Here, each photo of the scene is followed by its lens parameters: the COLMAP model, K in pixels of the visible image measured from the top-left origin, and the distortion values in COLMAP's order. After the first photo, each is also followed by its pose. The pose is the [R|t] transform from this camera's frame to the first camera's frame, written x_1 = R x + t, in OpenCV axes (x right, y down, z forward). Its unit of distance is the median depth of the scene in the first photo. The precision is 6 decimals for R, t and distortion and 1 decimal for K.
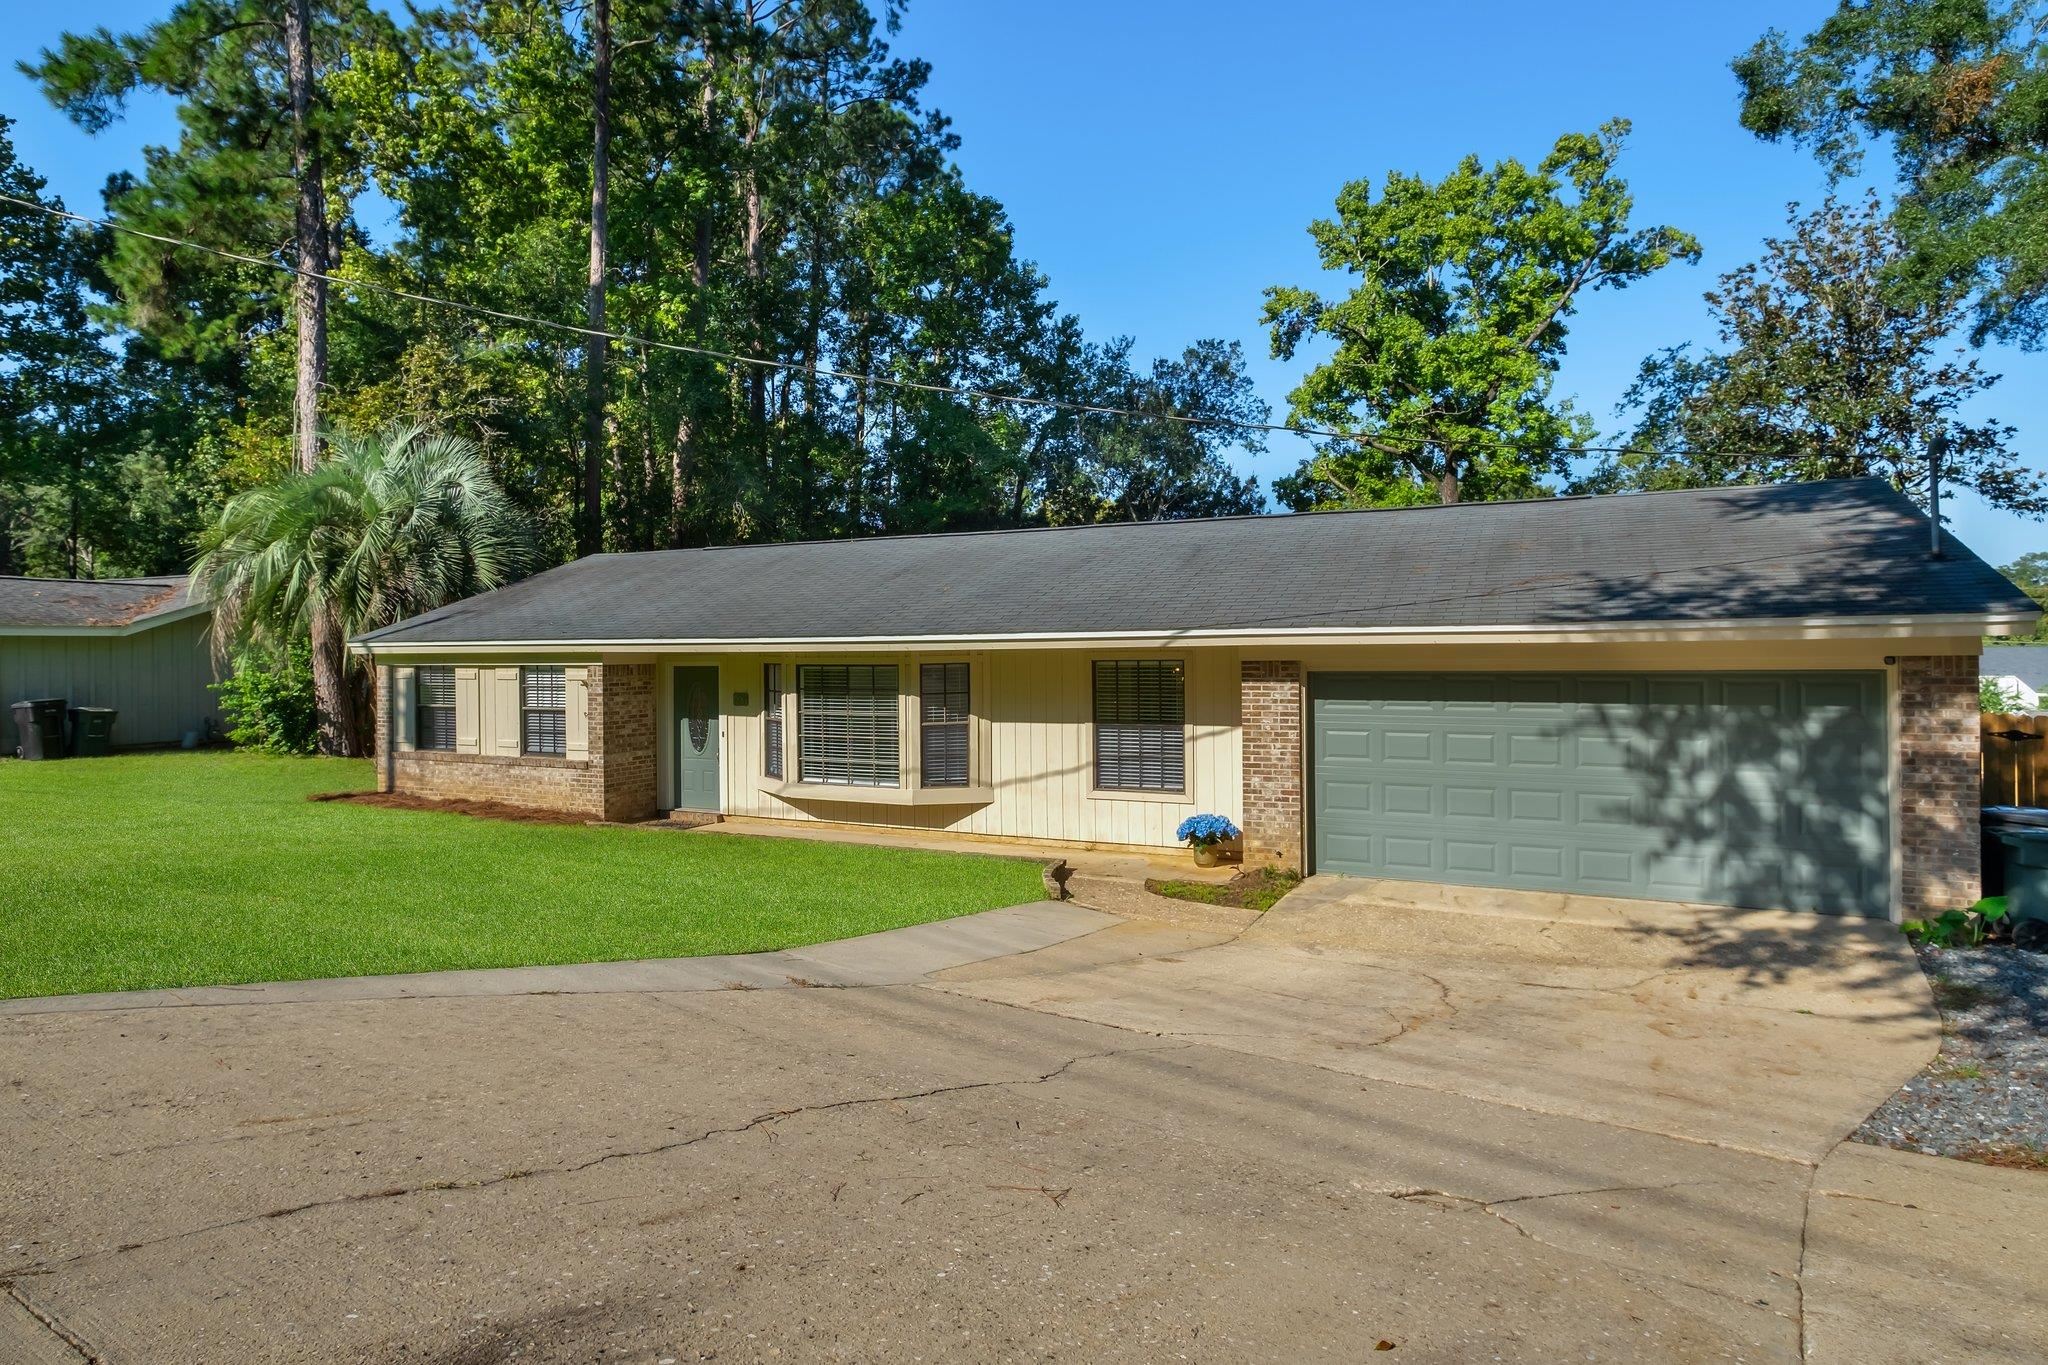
lens RADIAL K [[1119.0, 0, 1024.0], [0, 1119.0, 682.5], [0, 0, 1]] dist [-0.002069, -0.002718]
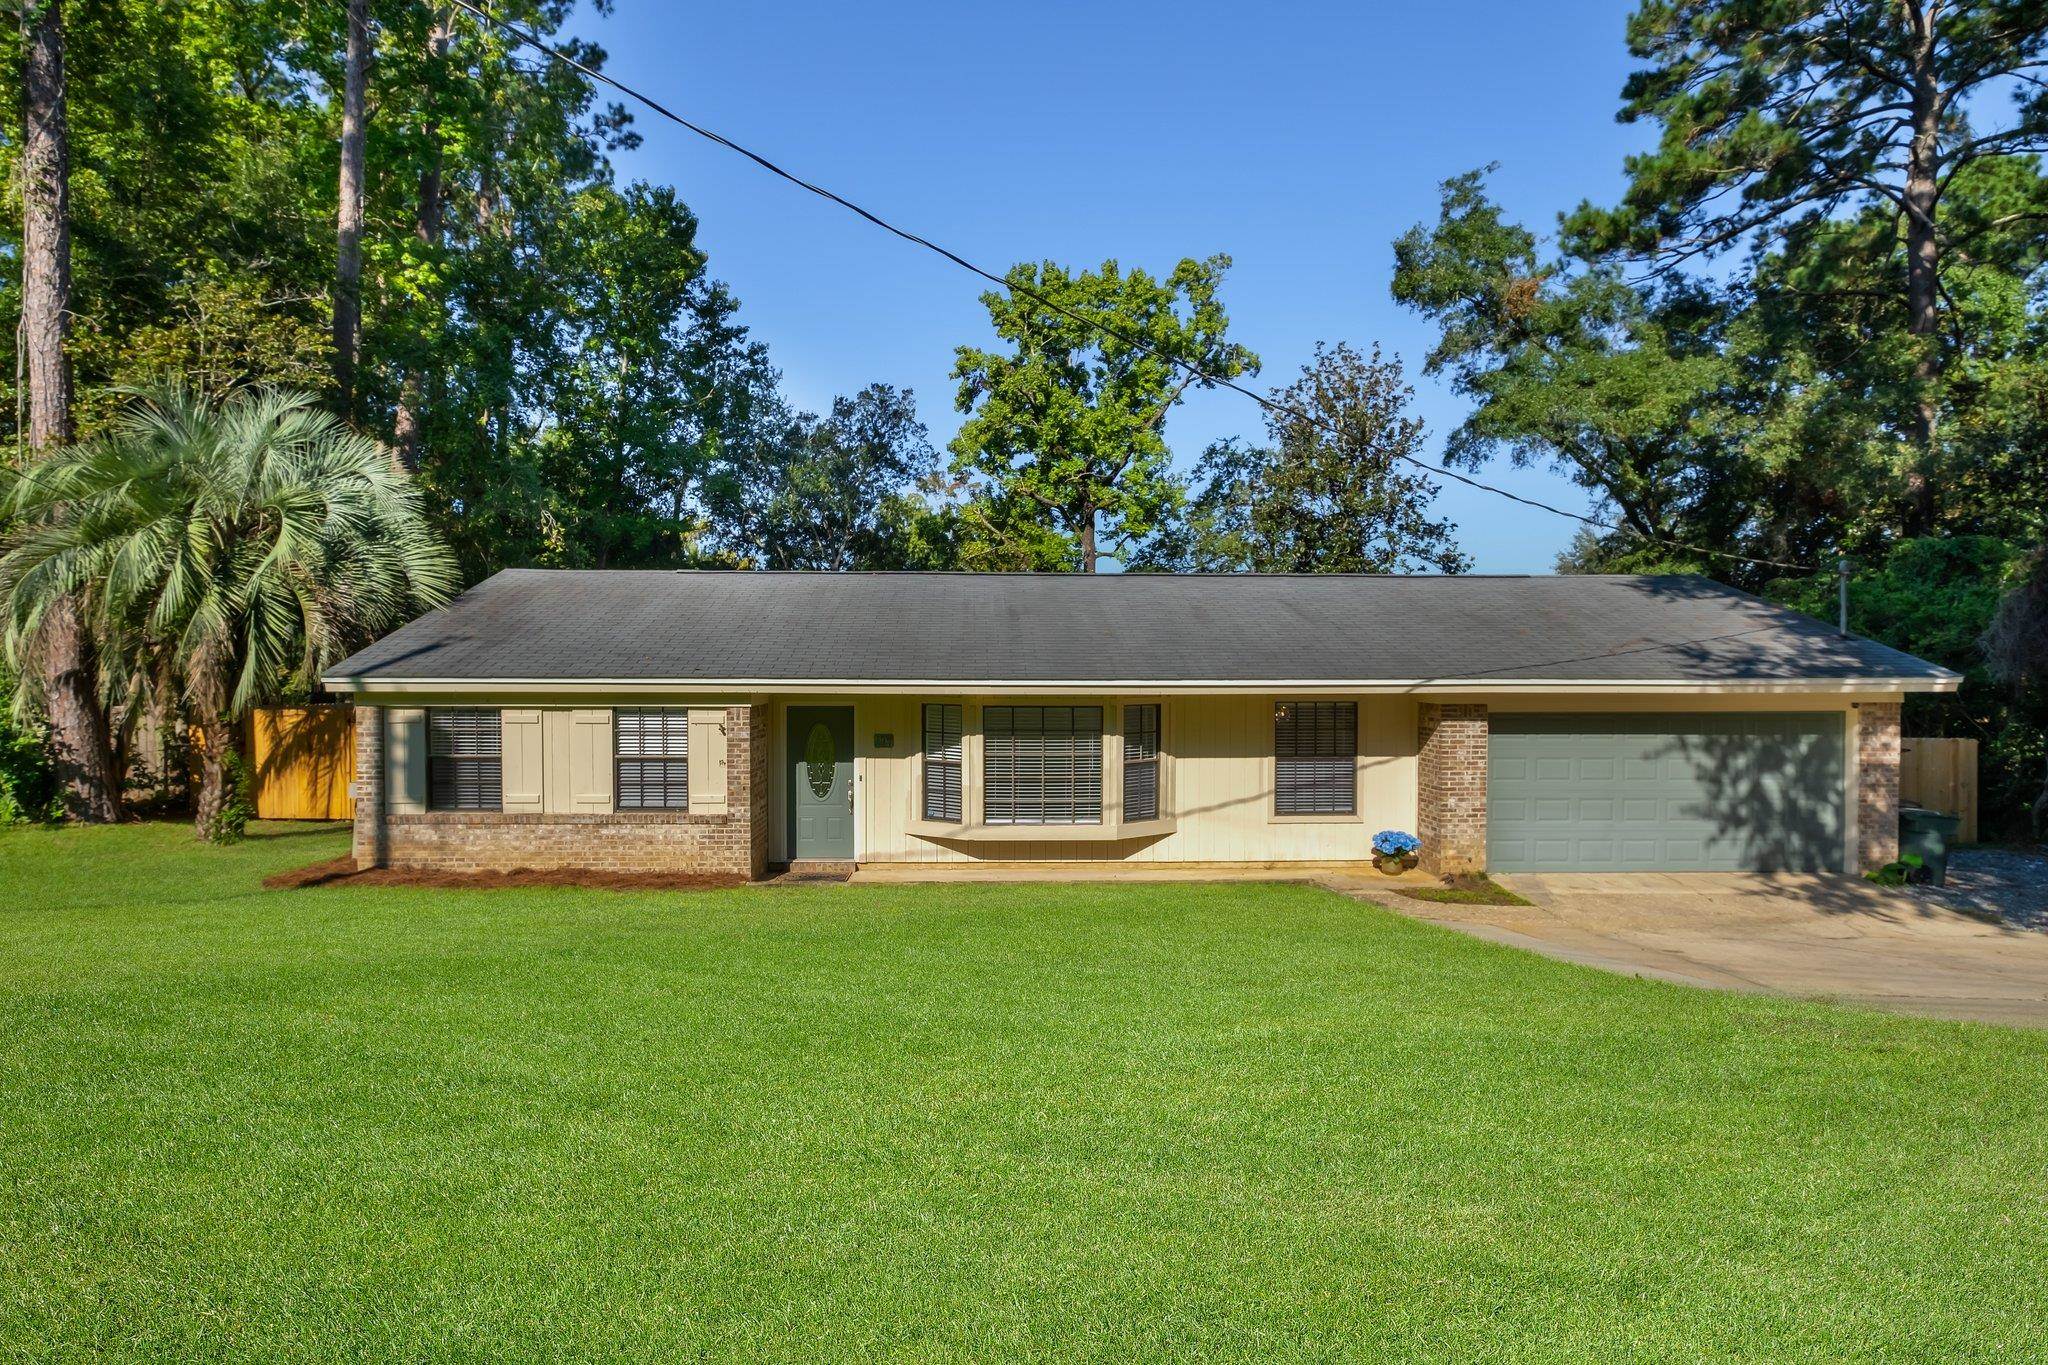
lens RADIAL K [[1035.0, 0, 1024.9], [0, 1035.0, 723.4], [0, 0, 1]] dist [-0.021693, 0.011678]
pose [[0.885878, -0.016858, 0.463612, -0.567035], [0.004740, 0.999616, 0.027291, -0.023635], [-0.463894, -0.021979, 0.885618, 0.168336]]
